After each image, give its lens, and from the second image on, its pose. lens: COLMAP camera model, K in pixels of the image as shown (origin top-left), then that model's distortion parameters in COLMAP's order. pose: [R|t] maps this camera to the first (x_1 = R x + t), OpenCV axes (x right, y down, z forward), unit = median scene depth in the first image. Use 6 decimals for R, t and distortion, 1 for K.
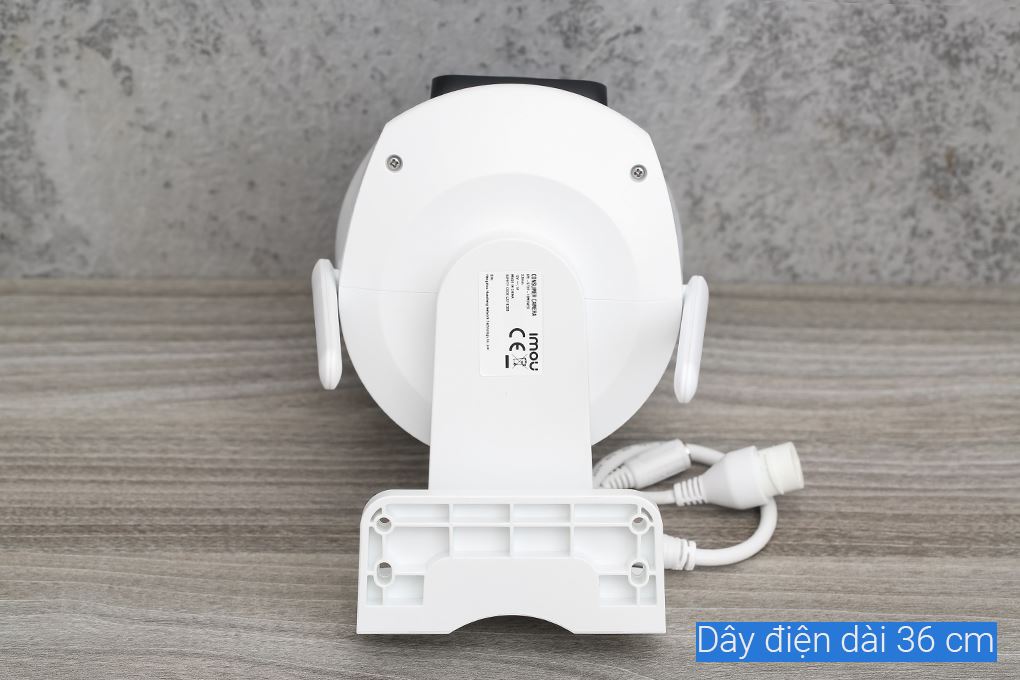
lens RADIAL K [[3264.0, 0, 510.8], [0, 3264.0, 283.6], [0, 0, 1]] dist [0.060950, 0.475077]
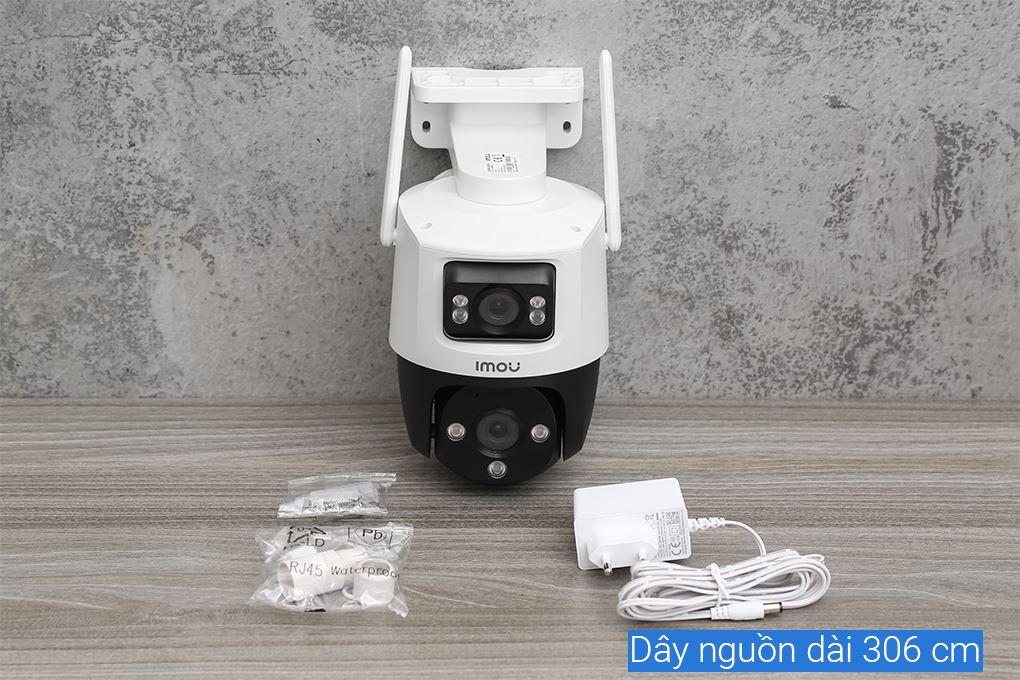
lens RADIAL K [[3071.1, 0, 511.2], [0, 3071.1, 266.3], [0, 0, 1]] dist [0.090252, 0.378456]
pose [[0.999687, -0.005603, 0.024372, -0.007643], [0.009976, 0.983024, -0.183206, 0.213459], [-0.022932, 0.183392, 0.982772, -0.471772]]
